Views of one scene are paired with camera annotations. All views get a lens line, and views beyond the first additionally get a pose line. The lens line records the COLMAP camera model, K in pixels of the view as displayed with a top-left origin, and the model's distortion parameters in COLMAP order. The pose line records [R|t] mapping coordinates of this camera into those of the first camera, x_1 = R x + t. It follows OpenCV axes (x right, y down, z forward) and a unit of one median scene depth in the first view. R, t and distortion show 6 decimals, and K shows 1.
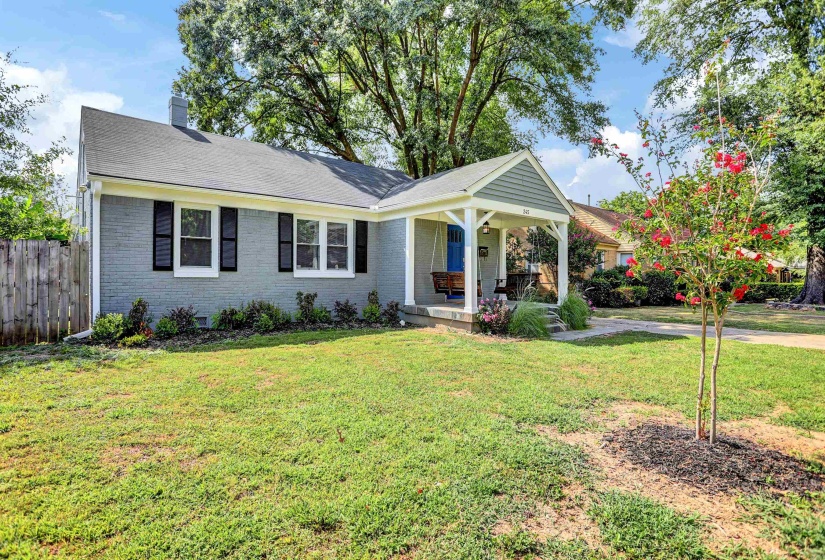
lens RADIAL K [[402.1, 0, 405.1], [0, 402.1, 277.7], [0, 0, 1]] dist [-0.045679, 0.000916]
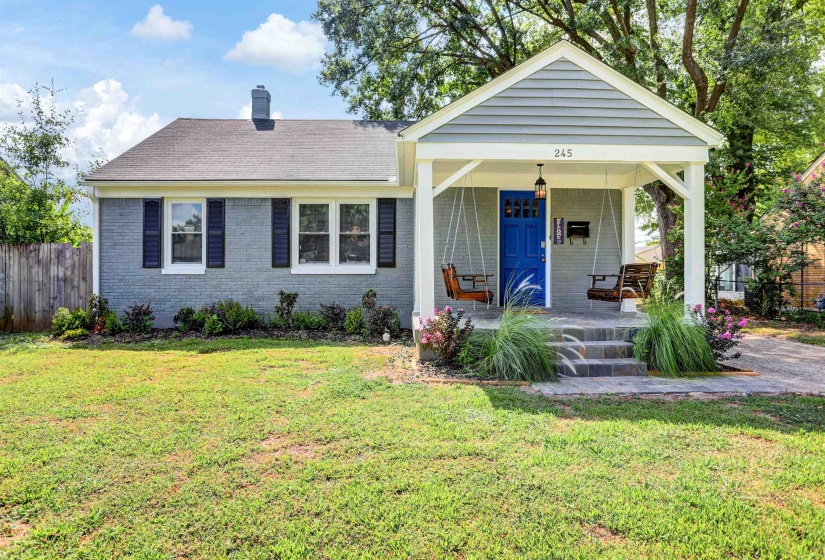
lens RADIAL K [[451.6, 0, 411.2], [0, 451.6, 281.0], [0, 0, 1]] dist [-0.002350, 0.002018]
pose [[0.814847, 0.005287, -0.579652, 0.504721], [0.004685, 0.999866, 0.015706, 0.001206], [0.579657, -0.015514, 0.814713, 0.378907]]
